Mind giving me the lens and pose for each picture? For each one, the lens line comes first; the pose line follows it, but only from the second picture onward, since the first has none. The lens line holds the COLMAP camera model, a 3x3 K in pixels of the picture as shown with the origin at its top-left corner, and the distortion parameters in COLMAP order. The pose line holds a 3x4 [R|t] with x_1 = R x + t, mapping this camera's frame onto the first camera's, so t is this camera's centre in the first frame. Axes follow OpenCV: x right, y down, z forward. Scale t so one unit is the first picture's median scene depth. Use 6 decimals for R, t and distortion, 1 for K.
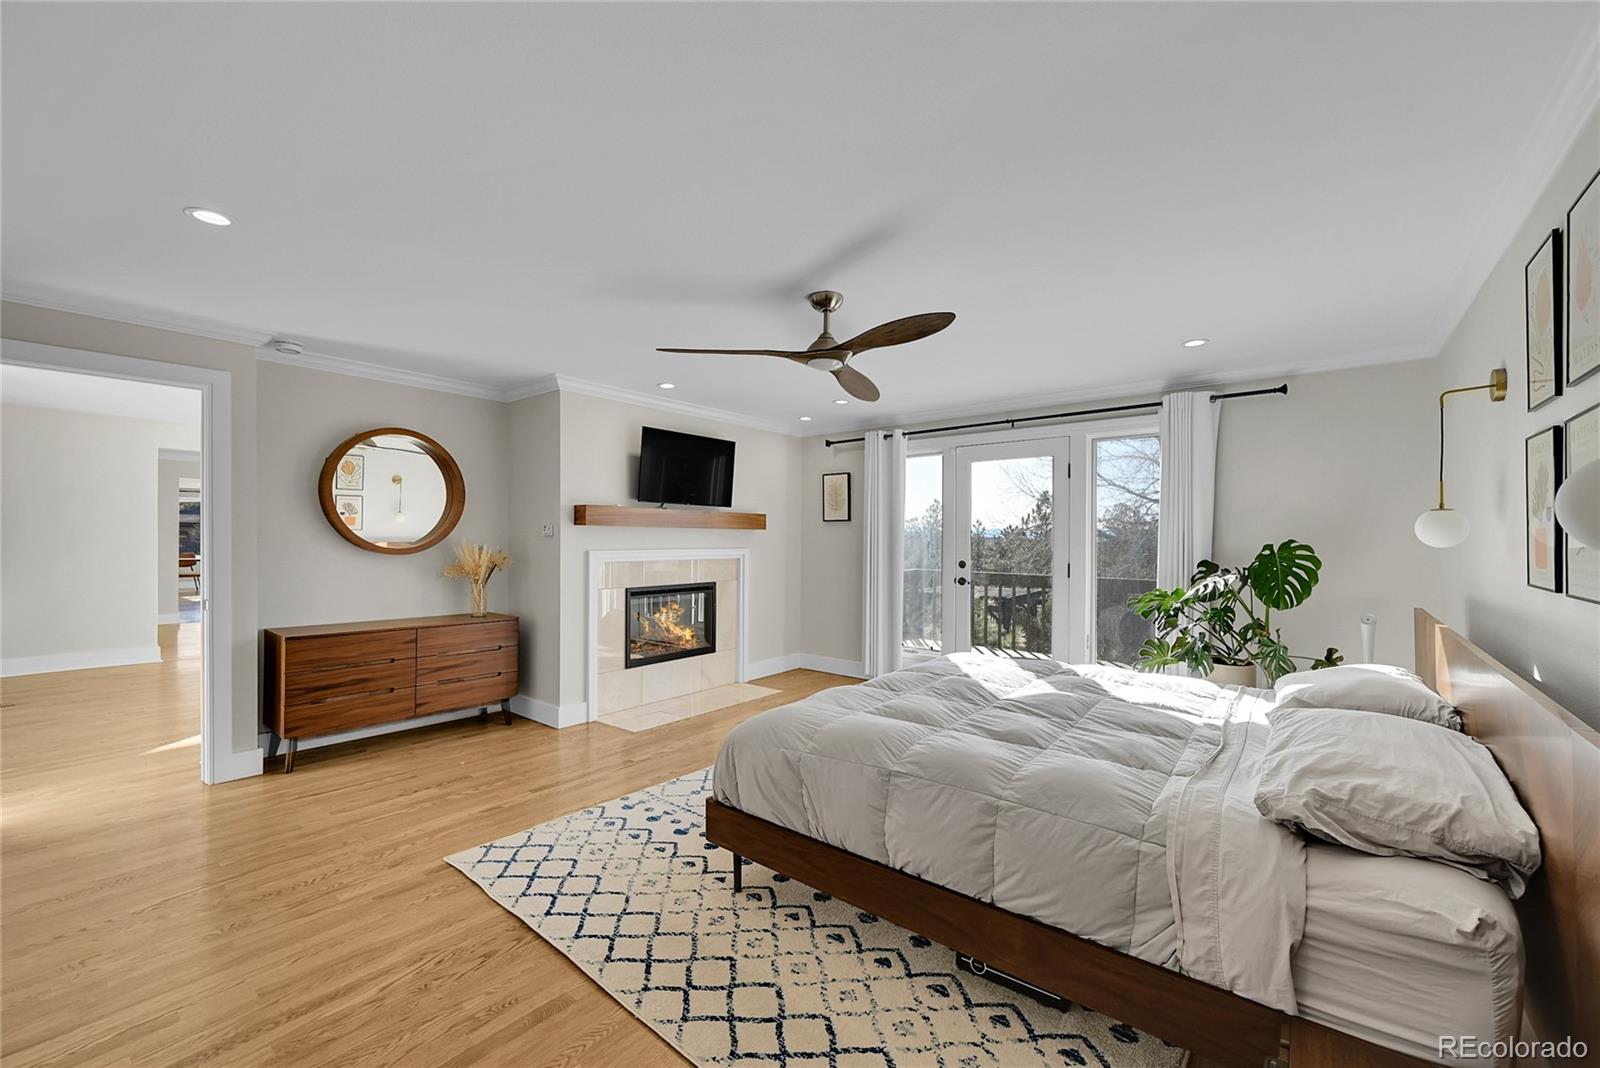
lens RADIAL K [[634.3, 0, 792.8], [0, 634.3, 534.9], [0, 0, 1]] dist [0.000467, -0.000009]
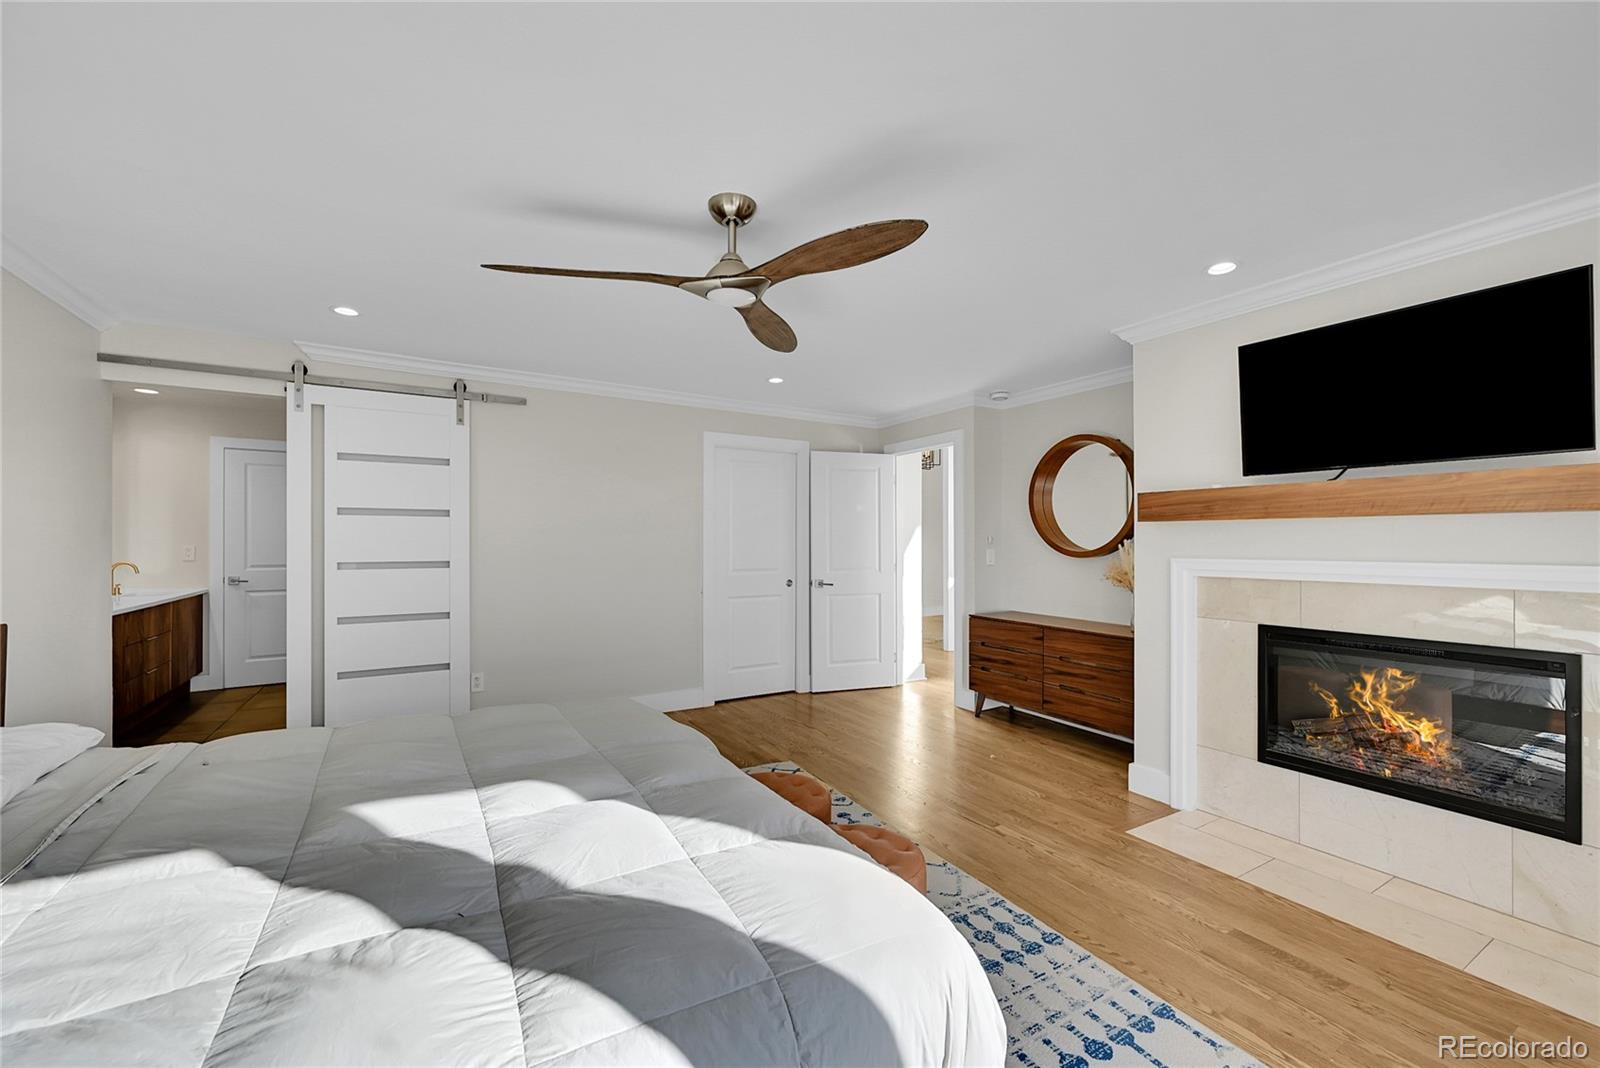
lens RADIAL K [[634.3, 0, 792.8], [0, 634.3, 534.9], [0, 0, 1]] dist [0.000467, -0.000009]
pose [[-0.332663, -0.012712, -0.942960, 0.506118], [0.009045, 0.999820, -0.016669, 0.007756], [0.943002, -0.014074, -0.332489, 0.910124]]
